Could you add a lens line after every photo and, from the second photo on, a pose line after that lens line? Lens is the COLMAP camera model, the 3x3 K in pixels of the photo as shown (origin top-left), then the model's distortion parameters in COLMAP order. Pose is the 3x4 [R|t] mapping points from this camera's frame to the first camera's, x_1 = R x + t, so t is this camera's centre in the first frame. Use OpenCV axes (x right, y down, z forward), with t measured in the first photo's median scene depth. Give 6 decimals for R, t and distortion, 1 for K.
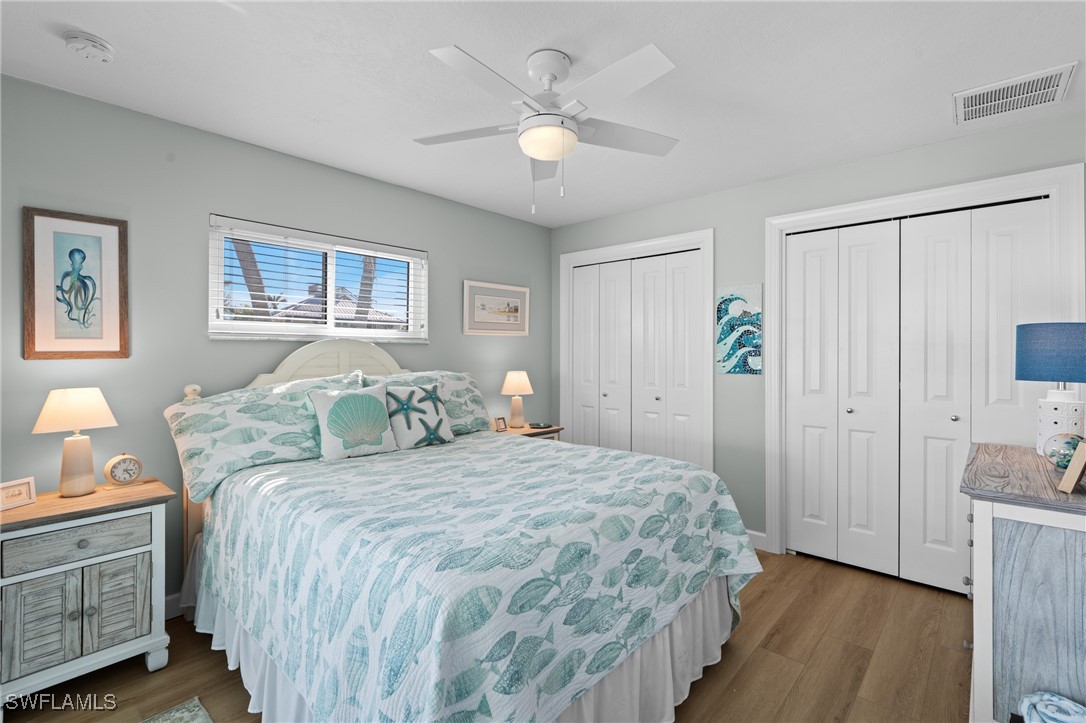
lens RADIAL K [[495.3, 0, 546.2], [0, 495.3, 348.5], [0, 0, 1]] dist [-0.006393, 0.002449]
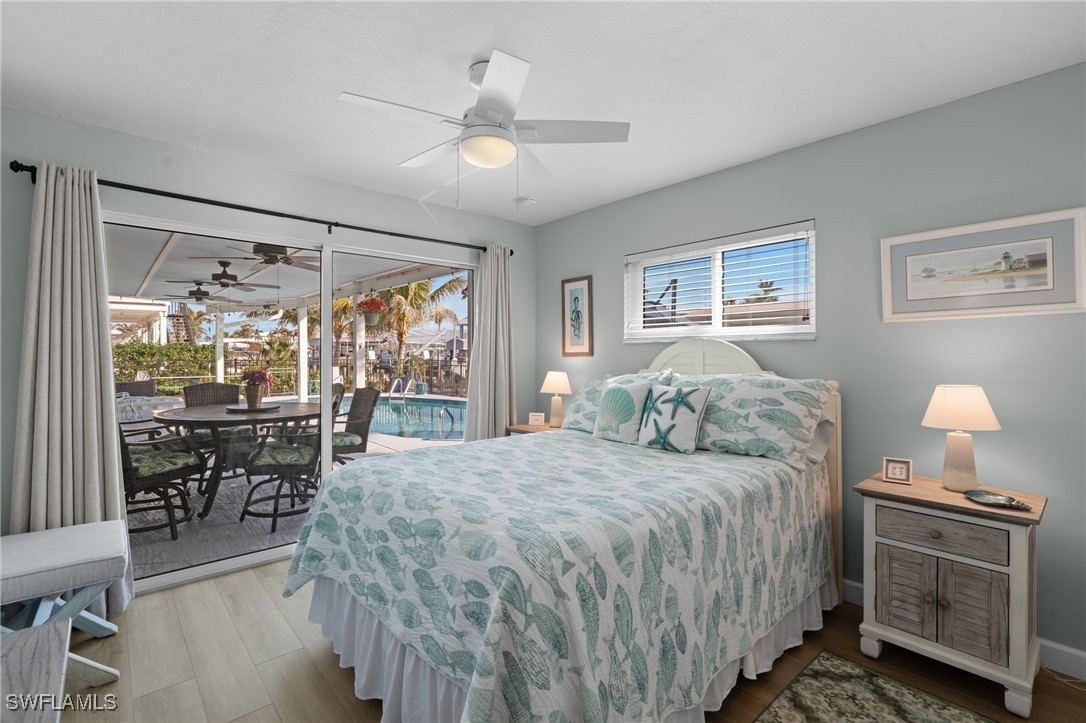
lens RADIAL K [[495.3, 0, 547.4], [0, 495.3, 356.2], [0, 0, 1]] dist [-0.006393, 0.002449]
pose [[-0.101207, 0.003114, -0.994861, 0.824197], [0.012667, 0.999918, 0.001841, 0.013525], [0.994785, -0.012415, -0.101238, 0.986446]]
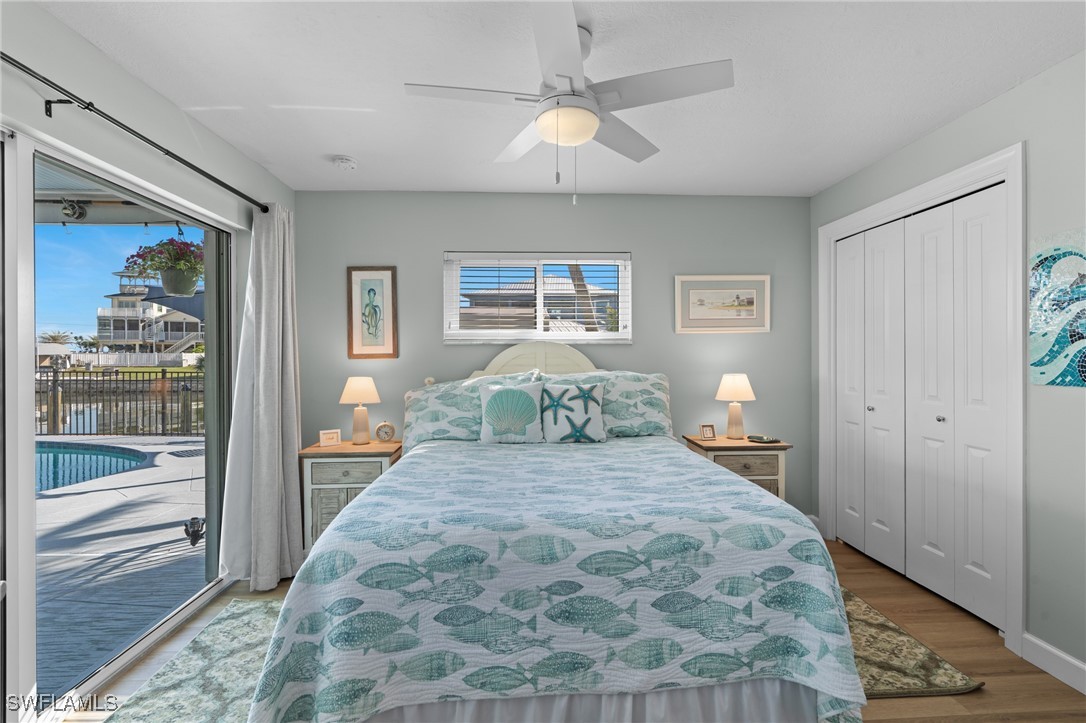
lens RADIAL K [[495.3, 0, 547.8], [0, 495.3, 352.8], [0, 0, 1]] dist [-0.006393, 0.002449]
pose [[0.710992, -0.007399, -0.703161, 0.509055], [0.012197, 0.999924, 0.001811, 0.006178], [0.703094, -0.009864, 0.711028, 0.248335]]
